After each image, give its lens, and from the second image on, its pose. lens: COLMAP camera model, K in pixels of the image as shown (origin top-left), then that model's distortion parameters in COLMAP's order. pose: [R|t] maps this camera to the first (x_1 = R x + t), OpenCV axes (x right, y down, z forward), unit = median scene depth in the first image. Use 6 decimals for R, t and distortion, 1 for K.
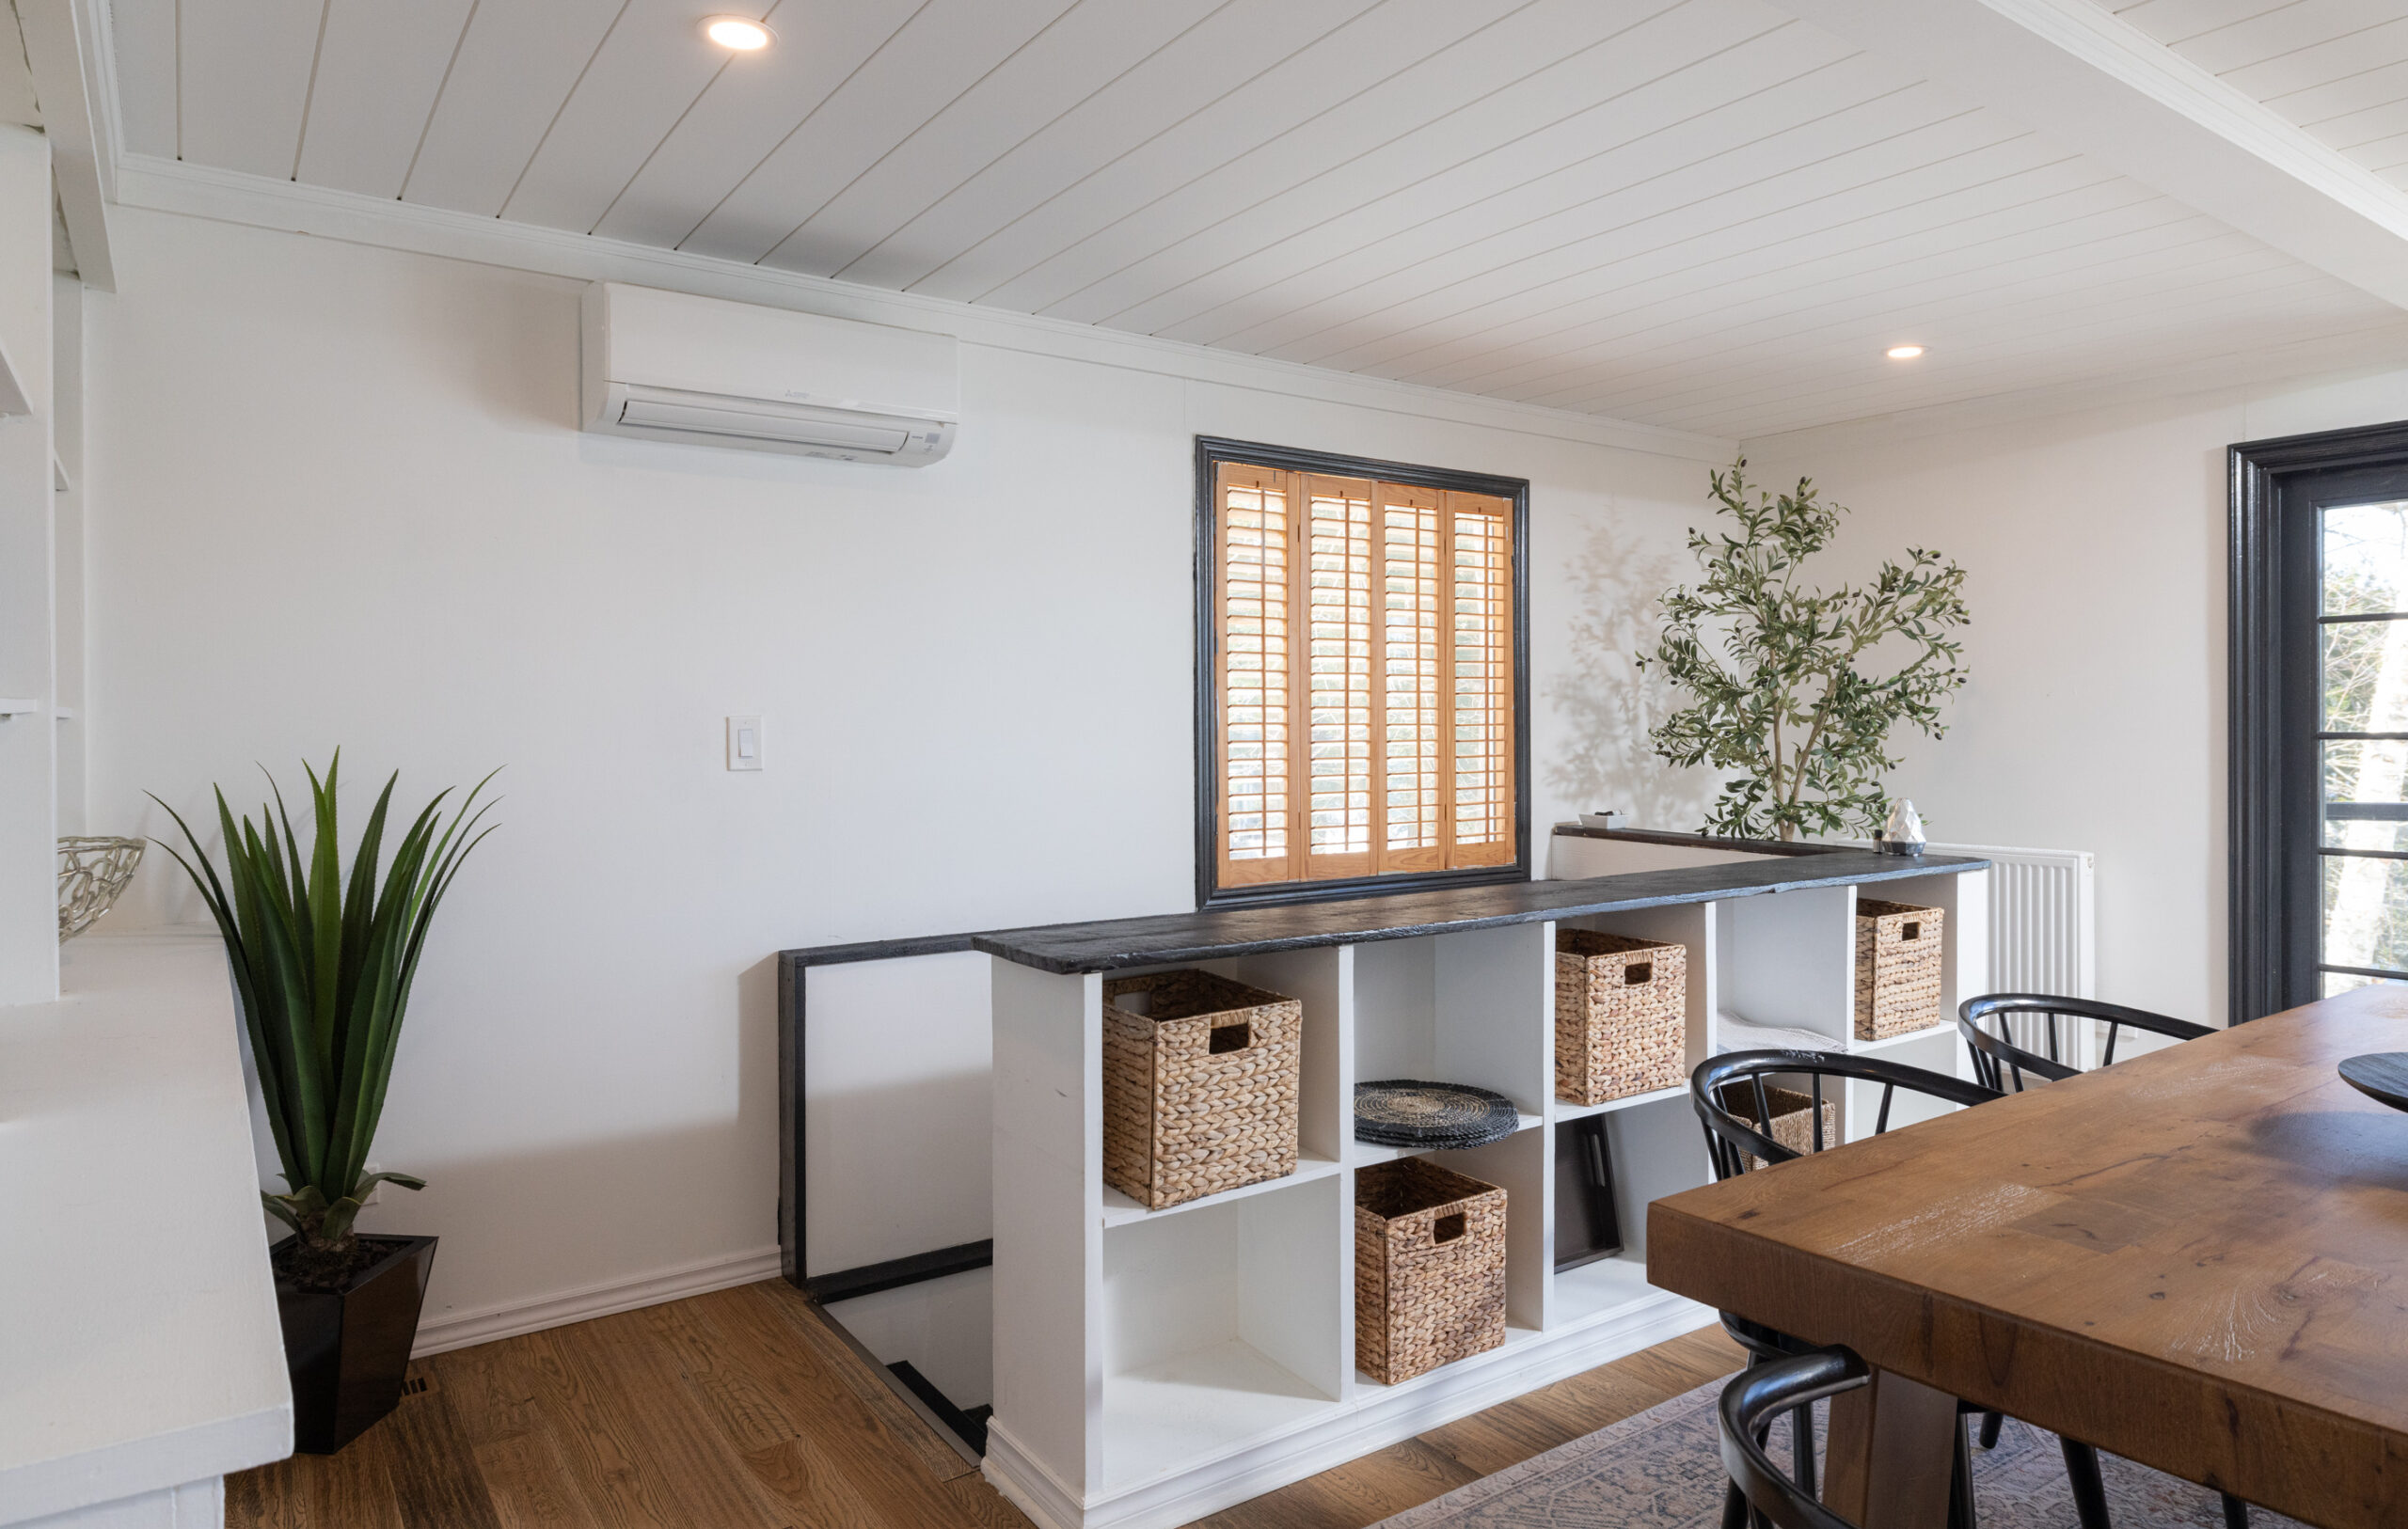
lens RADIAL K [[1422.4, 0, 1173.0], [0, 1422.4, 727.2], [0, 0, 1]] dist [-0.002792, -0.000835]
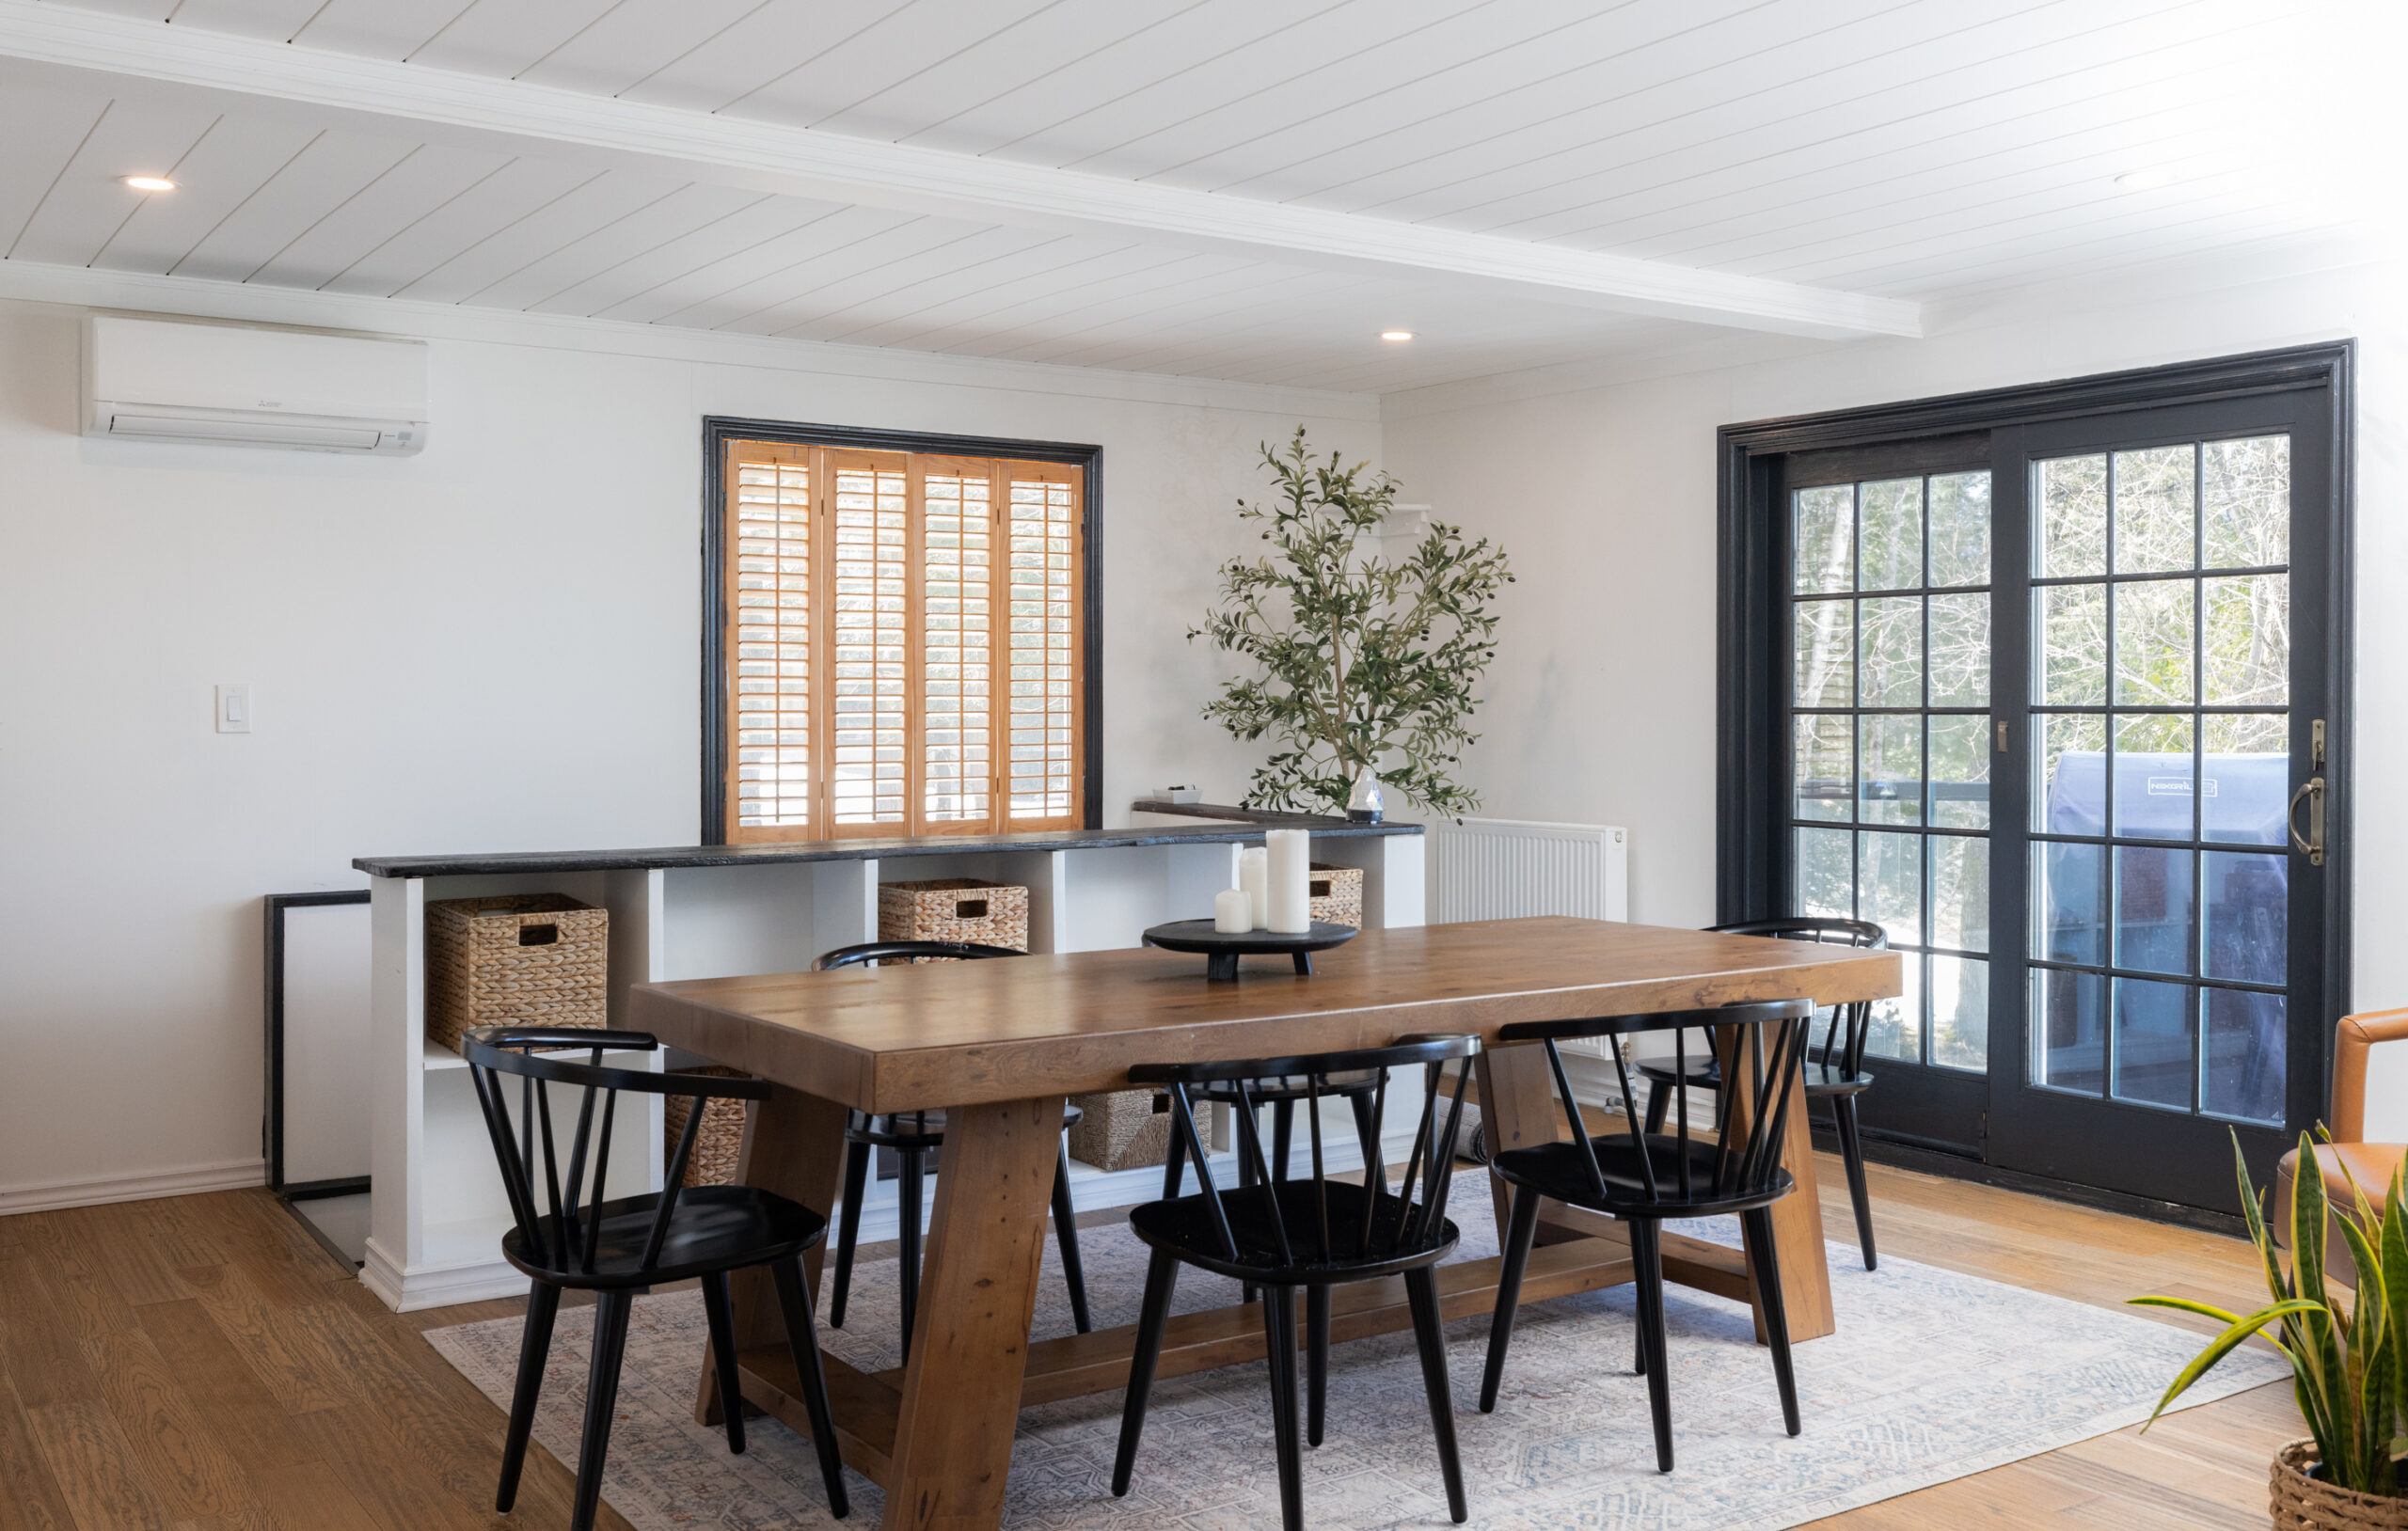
lens RADIAL K [[2196.8, 0, 1203.7], [0, 2196.8, 706.5], [0, 0, 1]] dist [-0.004276, 0.001739]
pose [[0.999923, 0.004996, -0.011336, 0.419981], [-0.004978, 0.999986, 0.001623, 0.002494], [0.011343, -0.001566, 0.999934, -0.627518]]
